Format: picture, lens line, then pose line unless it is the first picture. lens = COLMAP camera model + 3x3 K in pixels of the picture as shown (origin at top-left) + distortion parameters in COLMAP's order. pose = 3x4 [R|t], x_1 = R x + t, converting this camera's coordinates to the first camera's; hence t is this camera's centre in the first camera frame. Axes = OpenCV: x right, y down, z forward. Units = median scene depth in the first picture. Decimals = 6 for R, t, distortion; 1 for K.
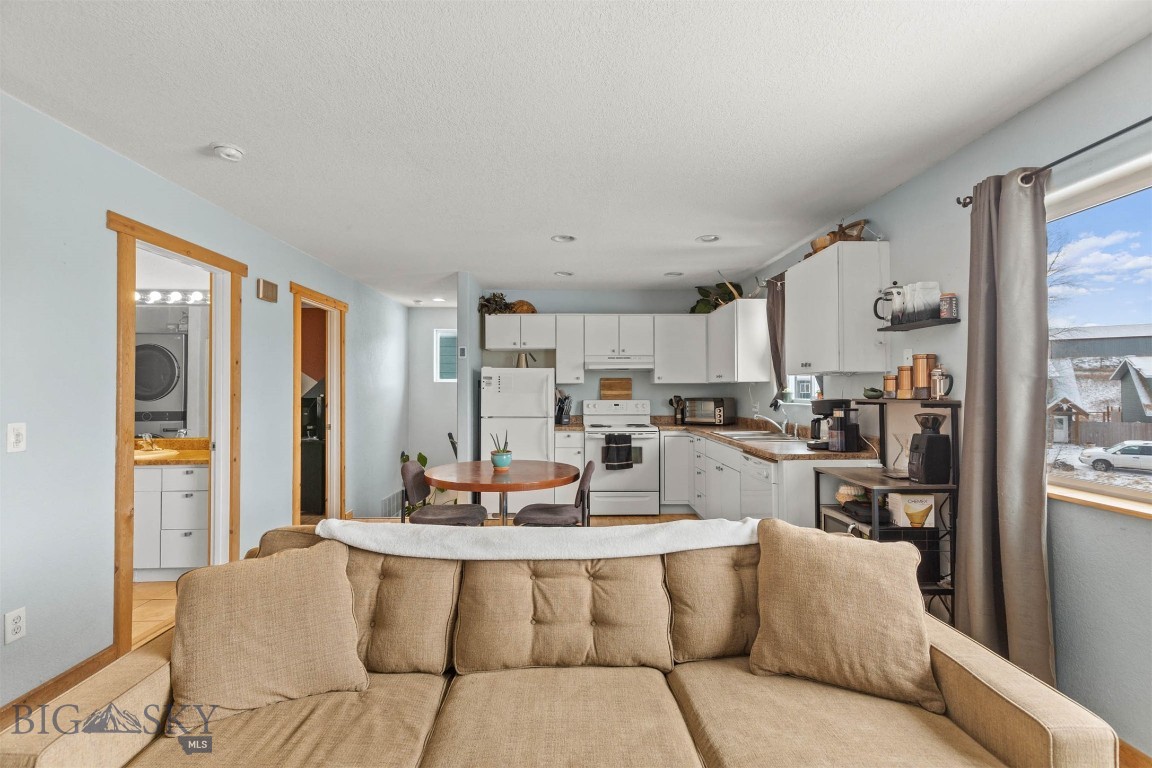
lens RADIAL K [[516.0, 0, 576.0], [0, 516.0, 384.0], [0, 0, 1]] dist [0.001974, 0.000107]
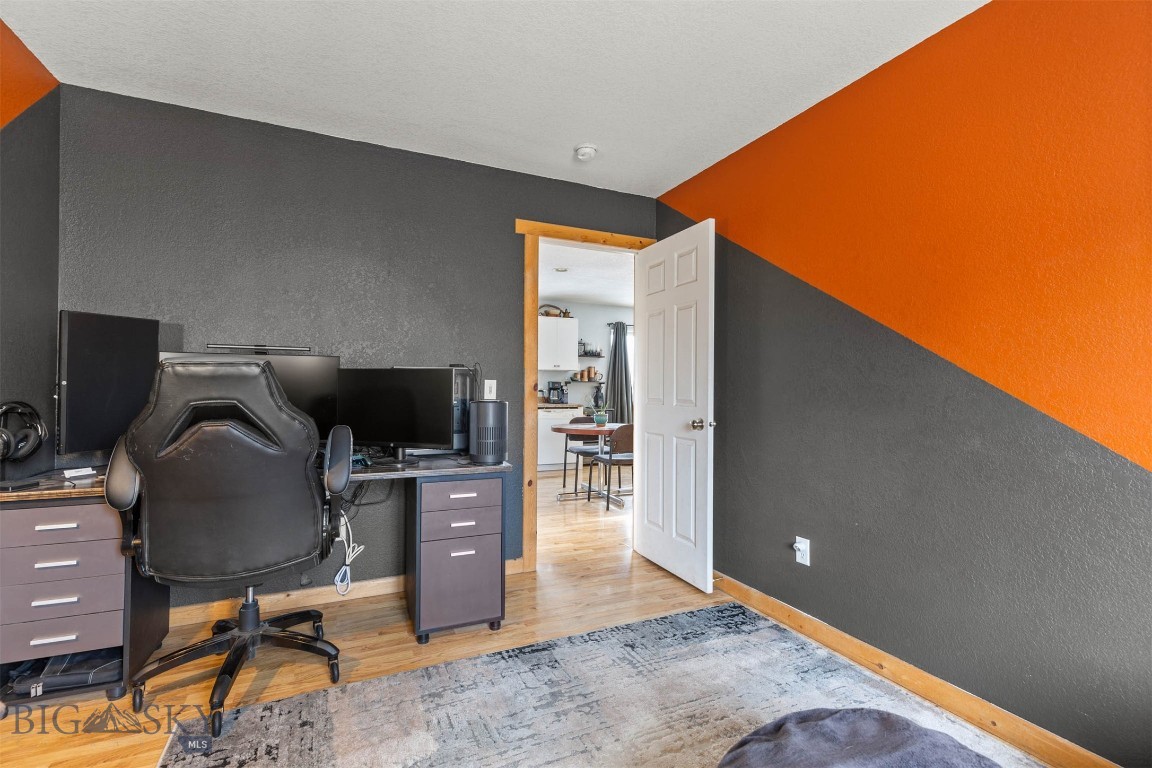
lens RADIAL K [[516.0, 0, 576.0], [0, 516.0, 384.0], [0, 0, 1]] dist [0.001974, 0.000107]
pose [[-0.362511, 0.001683, 0.931978, -1.005982], [-0.015680, 0.999846, -0.007905, 0.034203], [-0.931848, -0.017479, -0.362428, 1.036954]]
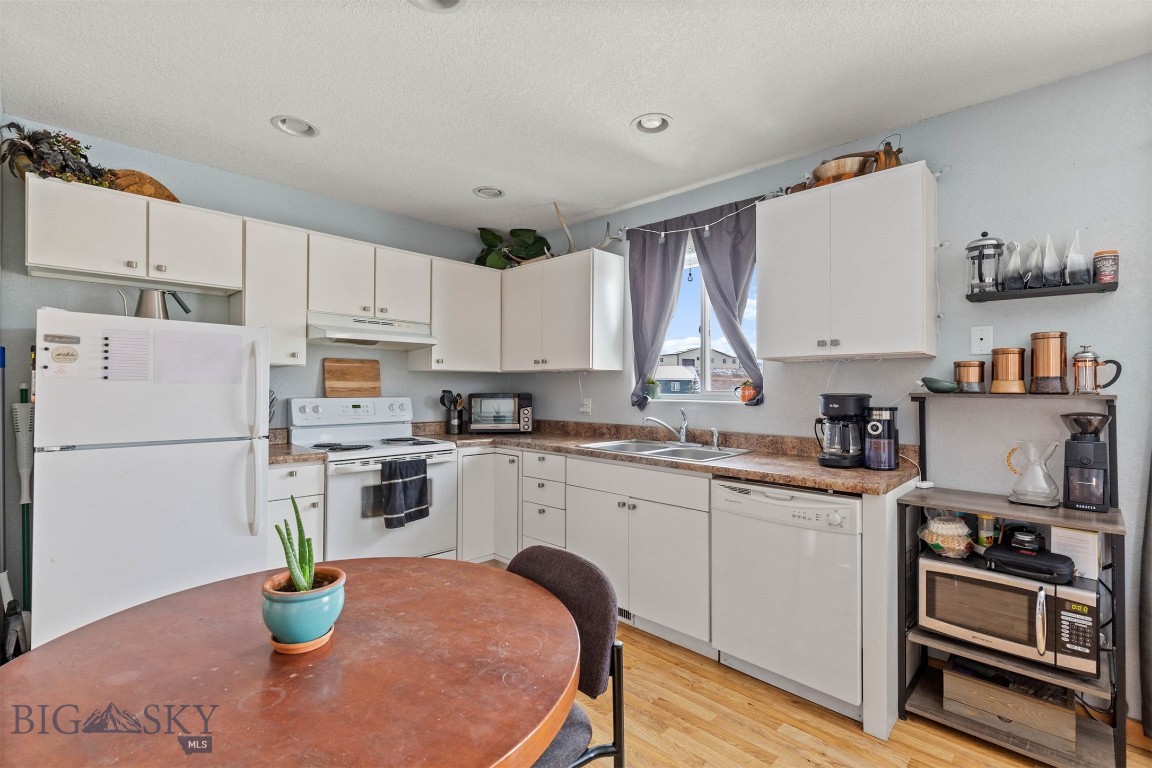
lens RADIAL K [[516.0, 0, 576.0], [0, 516.0, 384.0], [0, 0, 1]] dist [0.001974, 0.000107]
pose [[0.711855, 0.009937, 0.702256, -0.154296], [-0.015368, 0.999881, 0.001430, 0.012267], [-0.702158, -0.011810, 0.711923, 0.450048]]
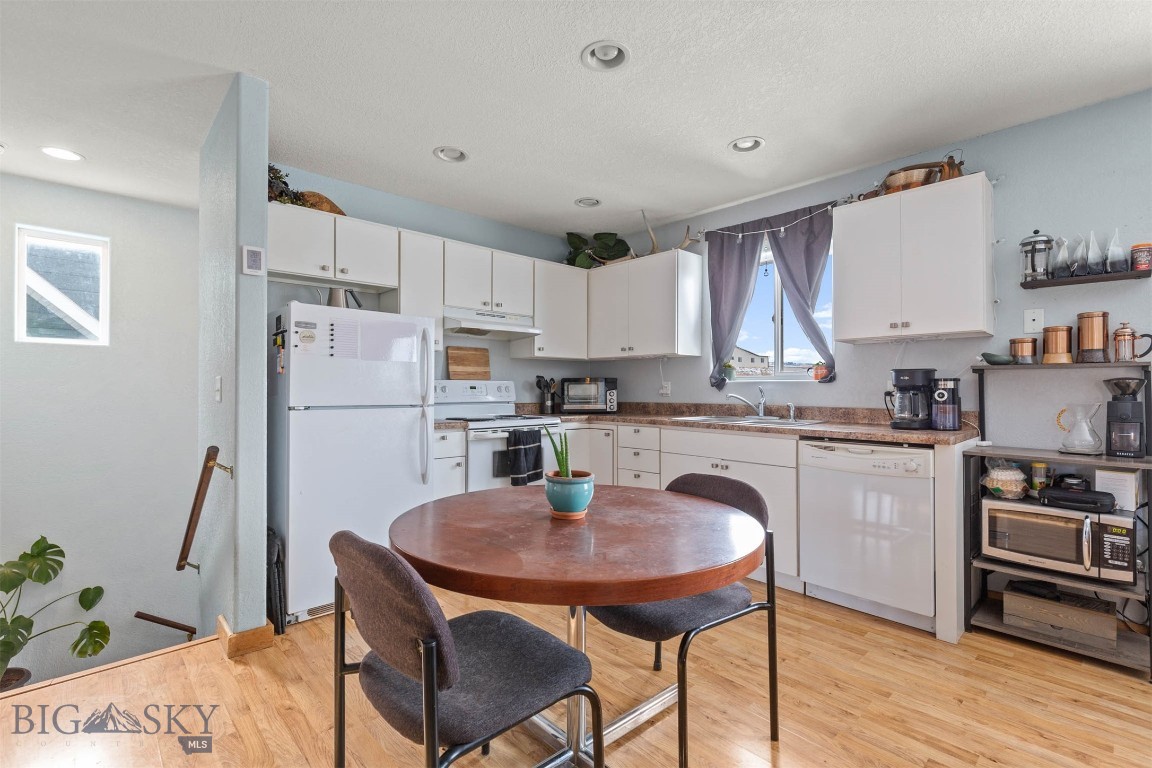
lens RADIAL K [[516.0, 0, 576.0], [0, 516.0, 384.0], [0, 0, 1]] dist [0.001974, 0.000107]
pose [[0.745069, 0.007990, 0.666940, -0.275453], [-0.011382, 0.999935, 0.000736, 0.035598], [-0.666891, -0.008139, 0.745111, 0.441256]]
